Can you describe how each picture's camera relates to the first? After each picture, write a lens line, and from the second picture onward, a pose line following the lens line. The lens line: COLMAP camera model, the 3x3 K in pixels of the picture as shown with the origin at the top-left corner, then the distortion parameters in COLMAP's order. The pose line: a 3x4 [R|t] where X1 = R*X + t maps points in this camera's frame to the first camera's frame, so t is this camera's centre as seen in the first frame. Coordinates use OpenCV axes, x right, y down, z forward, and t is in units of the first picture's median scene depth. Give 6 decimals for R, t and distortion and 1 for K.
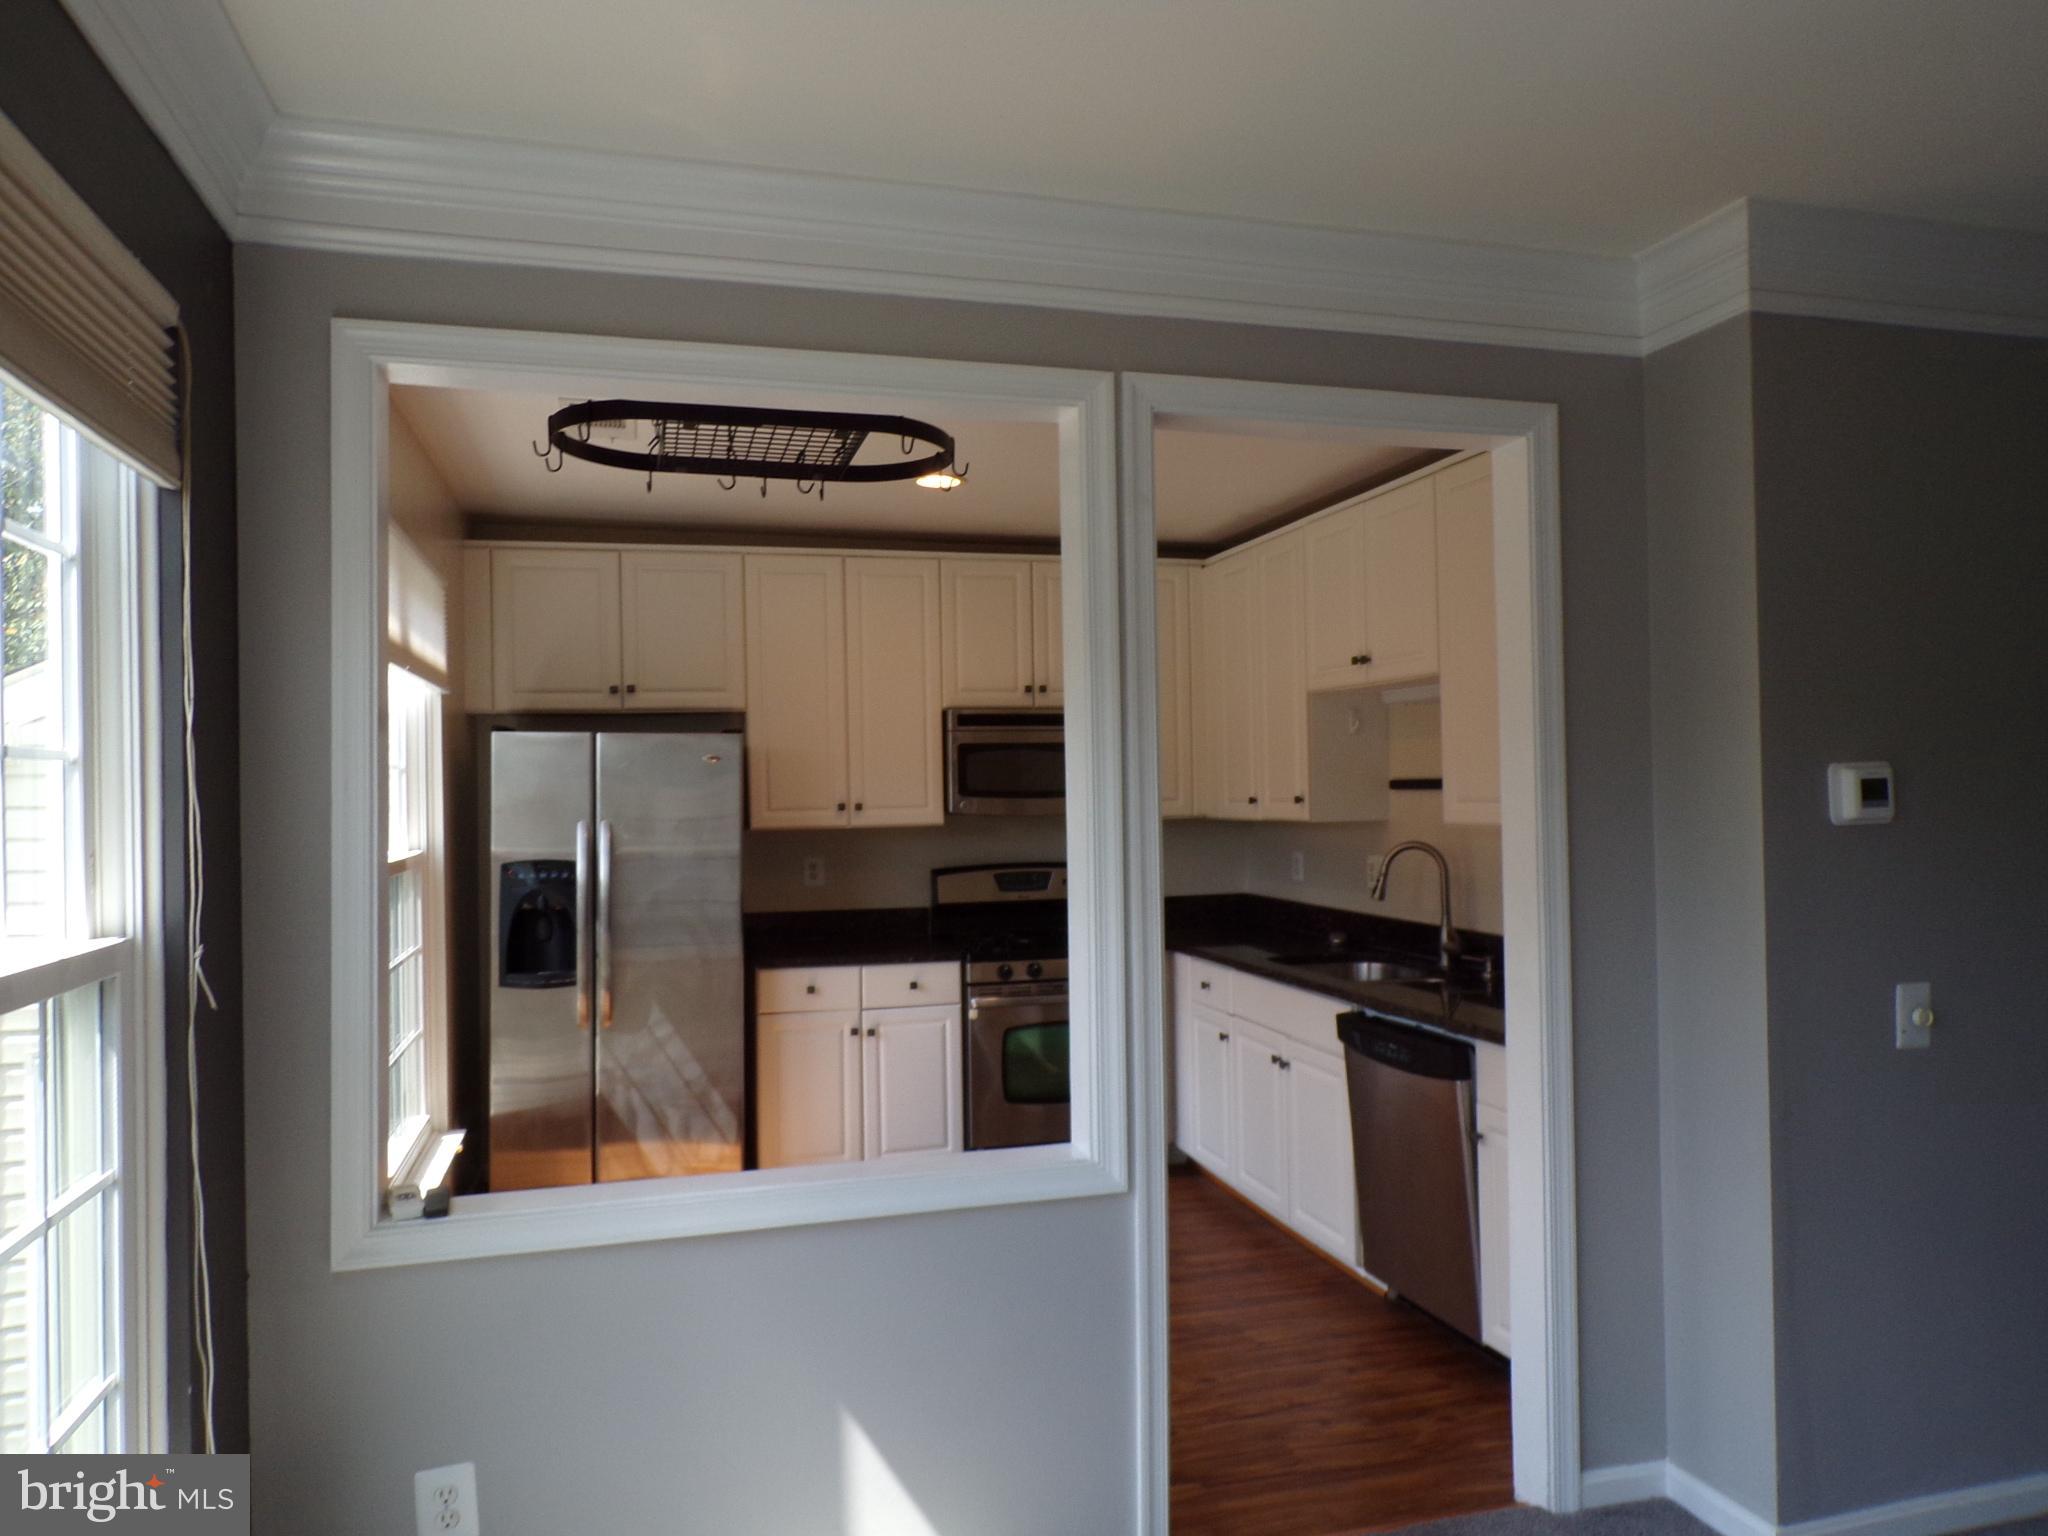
lens RADIAL K [[1388.3, 0, 1015.1], [0, 1388.3, 774.4], [0, 0, 1]] dist [-0.012267, 0.013609]
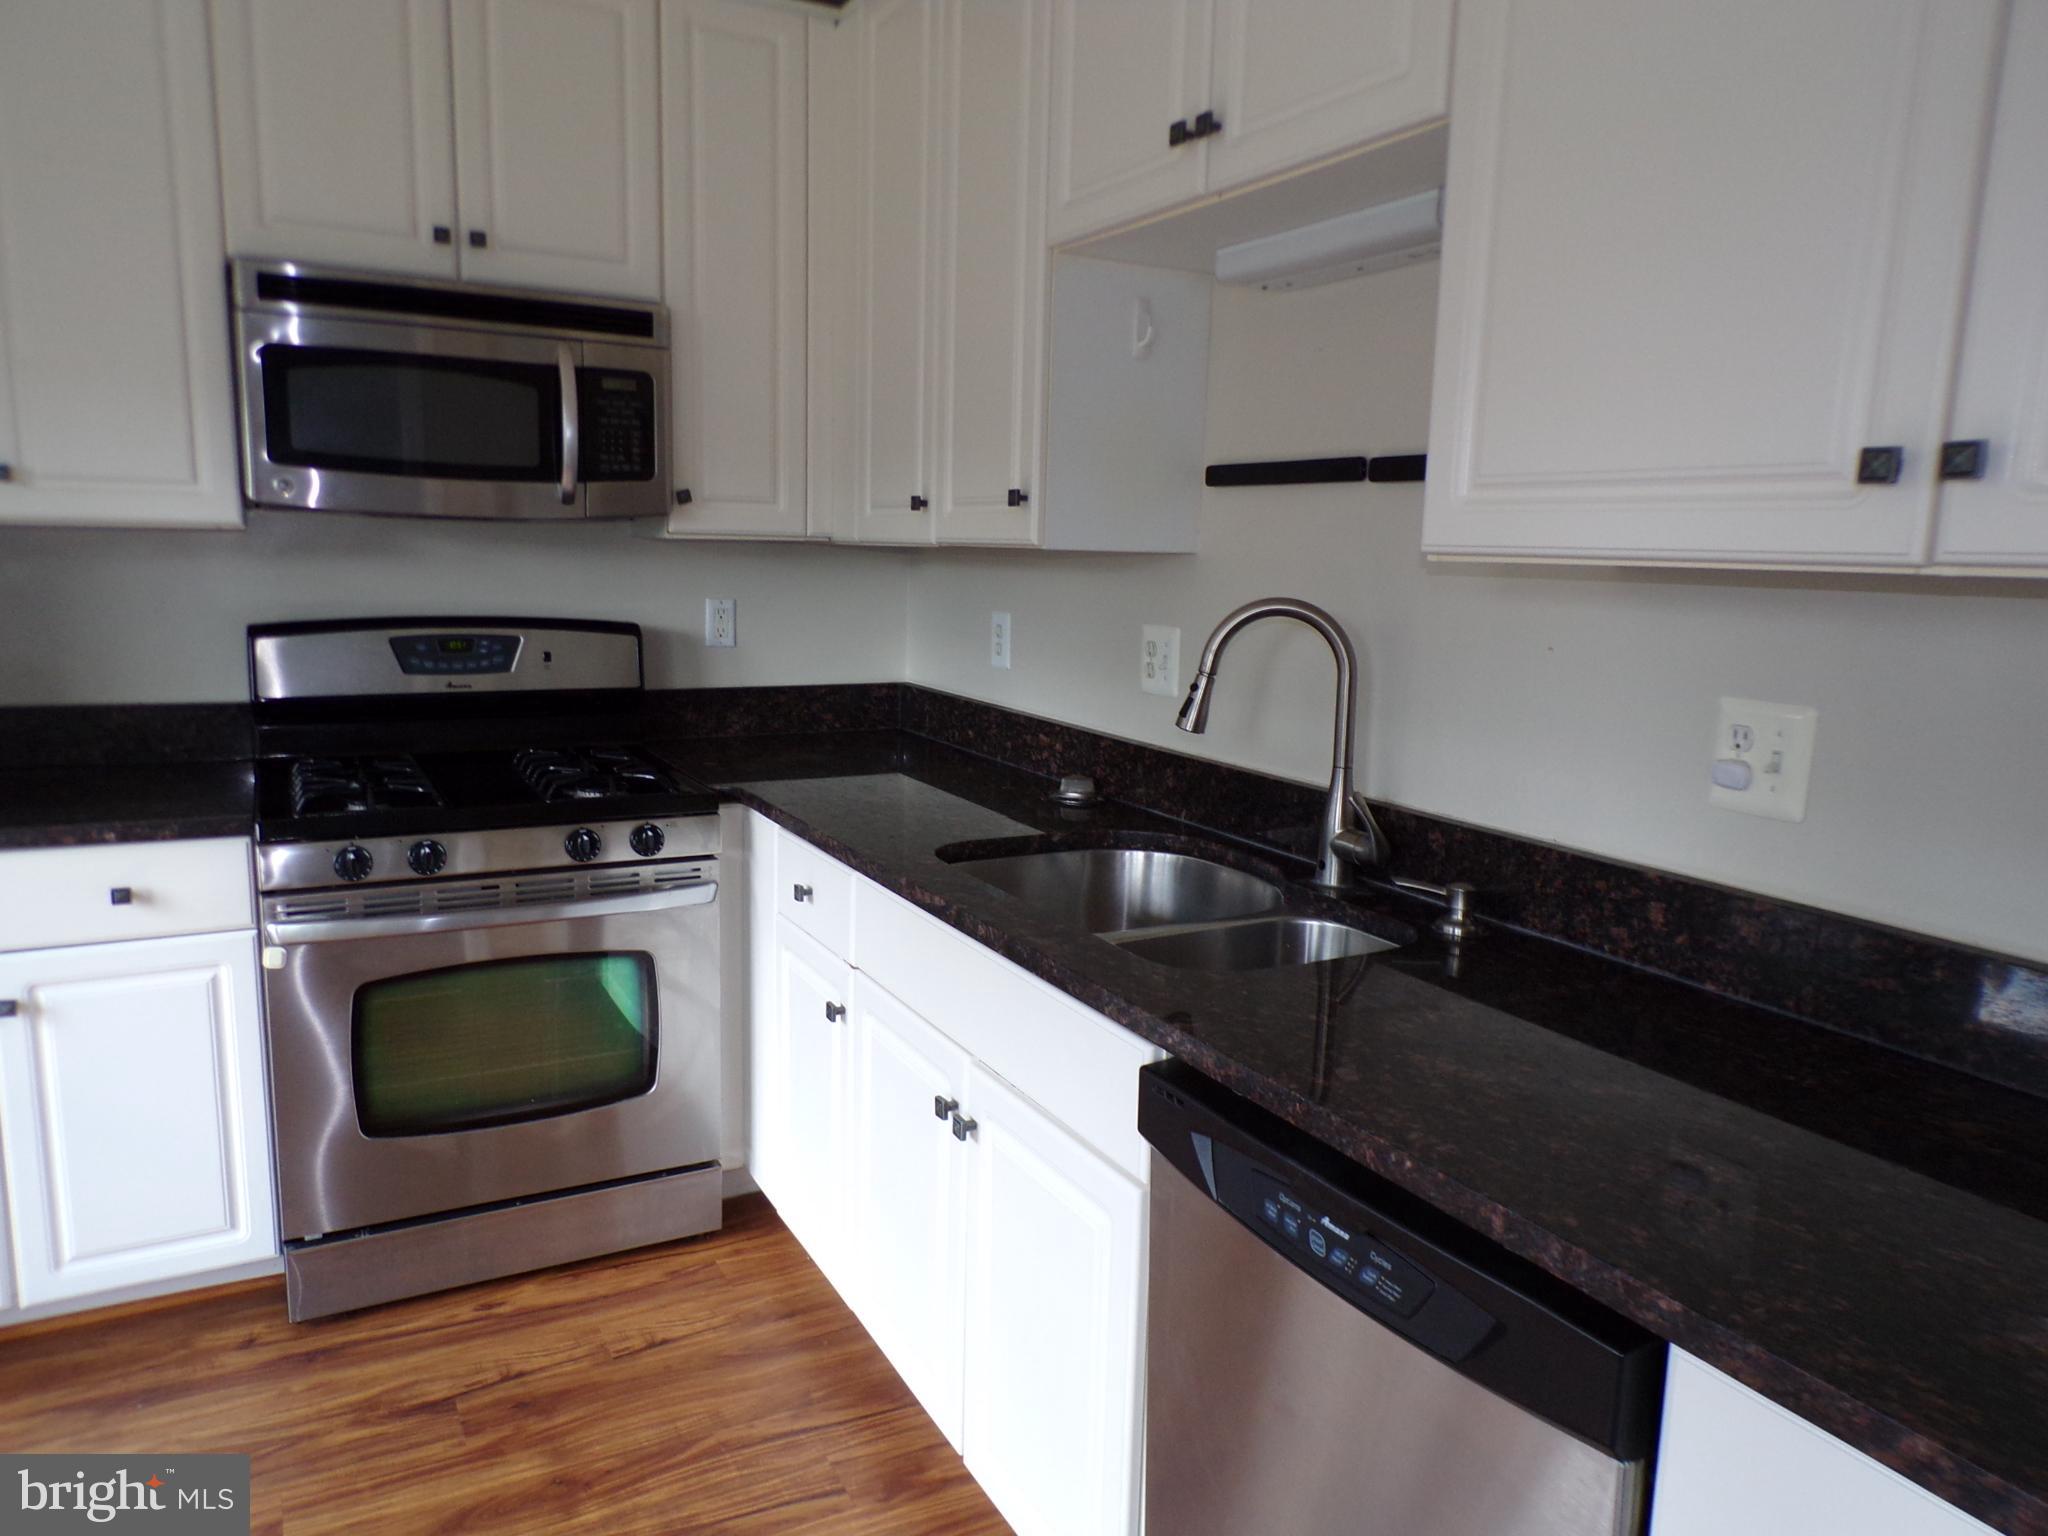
lens RADIAL K [[1388.3, 0, 1020.7], [0, 1388.3, 772.0], [0, 0, 1]] dist [-0.012267, 0.013609]
pose [[0.972942, 0.006076, 0.230970, 0.098652], [-0.046408, 0.984421, 0.169593, 0.028659], [-0.226341, -0.175723, 0.958066, 0.533646]]
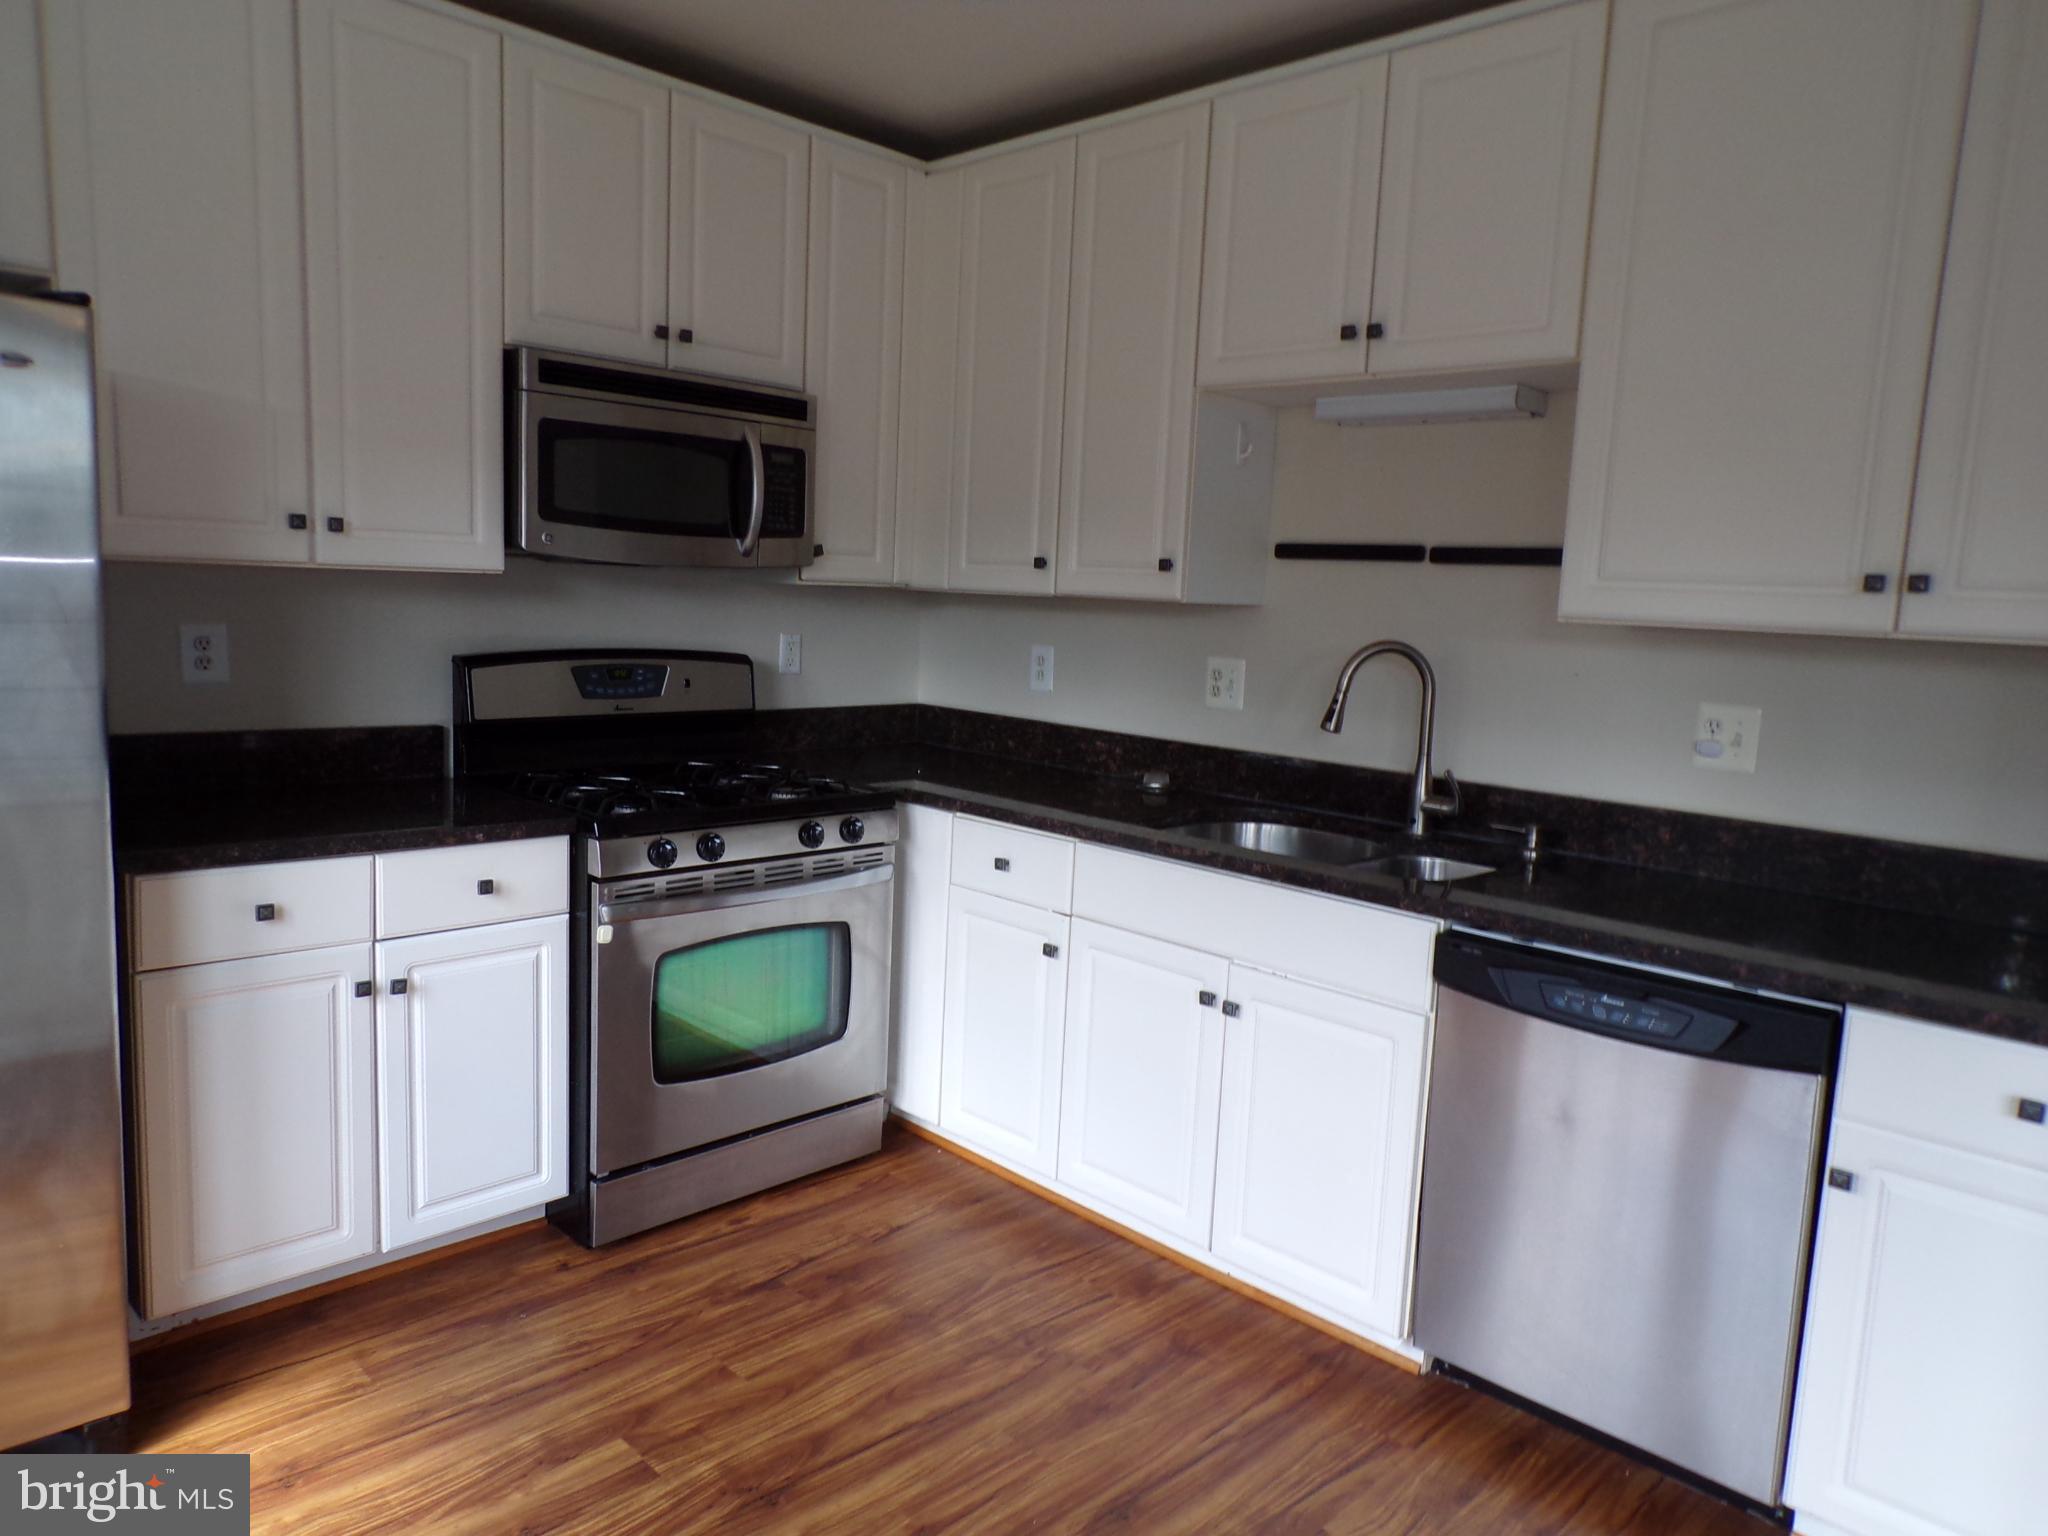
lens RADIAL K [[1388.3, 0, 1025.1], [0, 1388.3, 771.5], [0, 0, 1]] dist [-0.012267, 0.013609]
pose [[0.863249, -0.012336, 0.504628, -0.158021], [-0.065128, 0.988624, 0.135579, 0.028719], [-0.500559, -0.149903, 0.852625, 0.476170]]
